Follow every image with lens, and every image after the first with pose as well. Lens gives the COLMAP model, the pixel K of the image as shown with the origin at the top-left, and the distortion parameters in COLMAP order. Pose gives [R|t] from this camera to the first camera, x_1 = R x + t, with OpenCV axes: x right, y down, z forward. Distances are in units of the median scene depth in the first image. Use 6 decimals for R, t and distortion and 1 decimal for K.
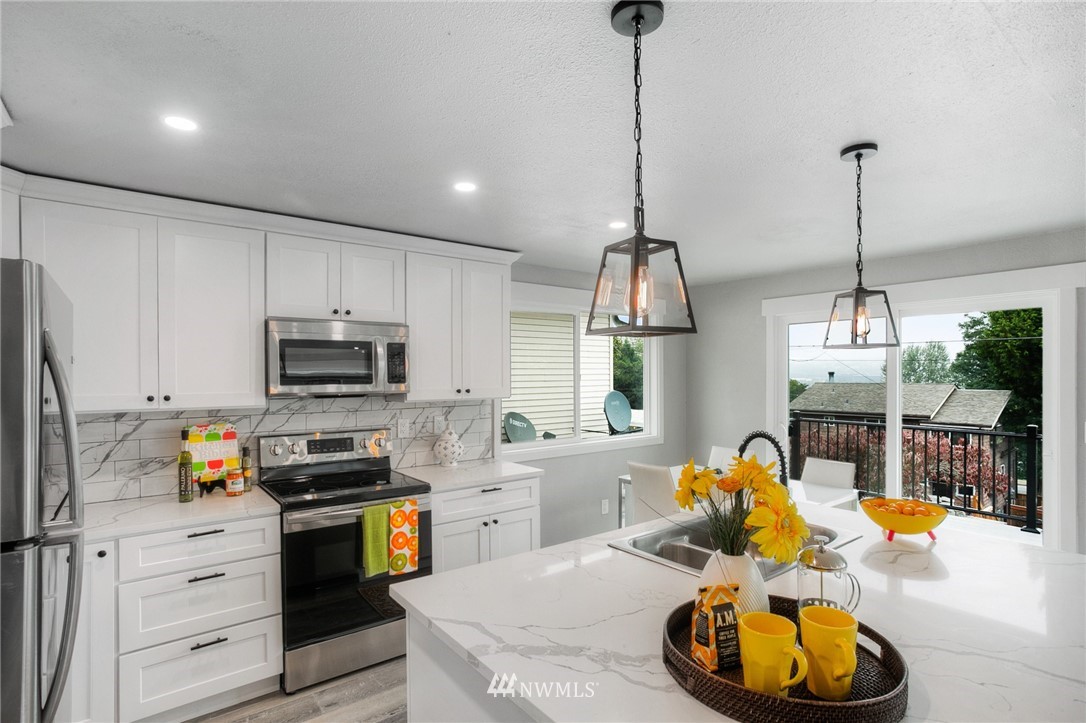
lens RADIAL K [[533.6, 0, 542.1], [0, 533.6, 383.8], [0, 0, 1]] dist [-0.049538, 0.031454]
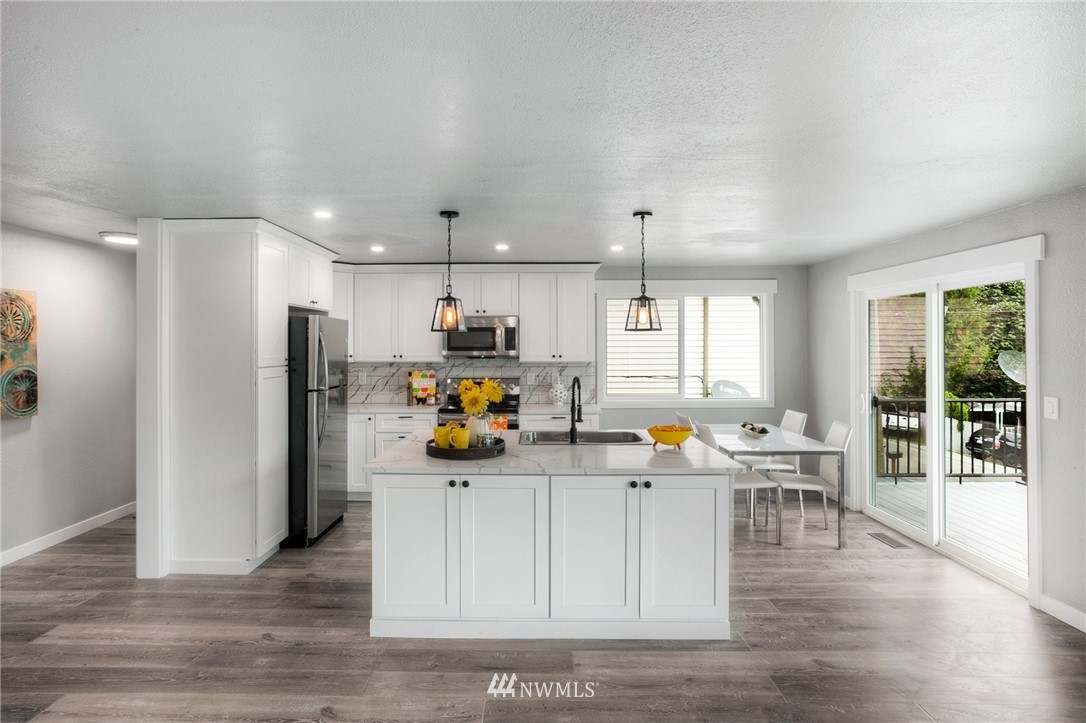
lens RADIAL K [[573.6, 0, 540.8], [0, 573.6, 332.6], [0, 0, 1]] dist [-0.051572, 0.029257]
pose [[0.793061, -0.011609, -0.609032, 0.987895], [-0.011564, 0.999351, -0.034107, 0.002536], [0.609033, 0.034092, 0.792412, -0.439828]]
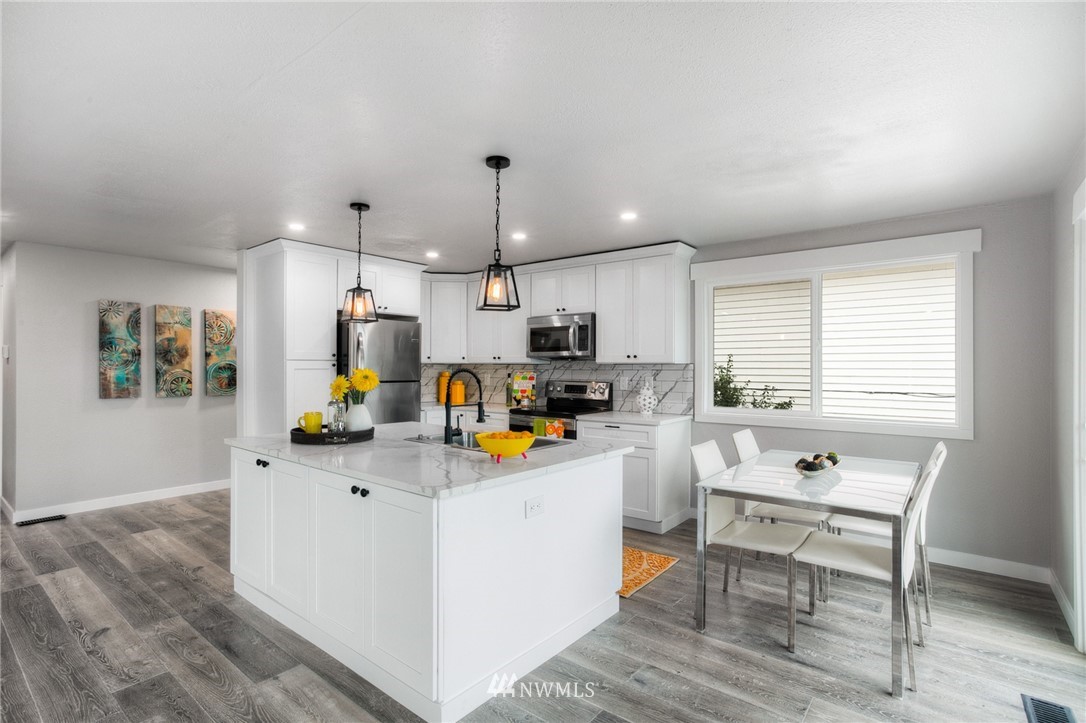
lens RADIAL K [[537.5, 0, 543.0], [0, 537.5, 361.5], [0, 0, 1]] dist [-0.048008, 0.031331]
pose [[0.235657, -0.004698, -0.971825, 1.309866], [-0.018894, 0.999777, -0.009414, 0.050548], [0.971652, 0.020580, 0.235516, 0.531863]]
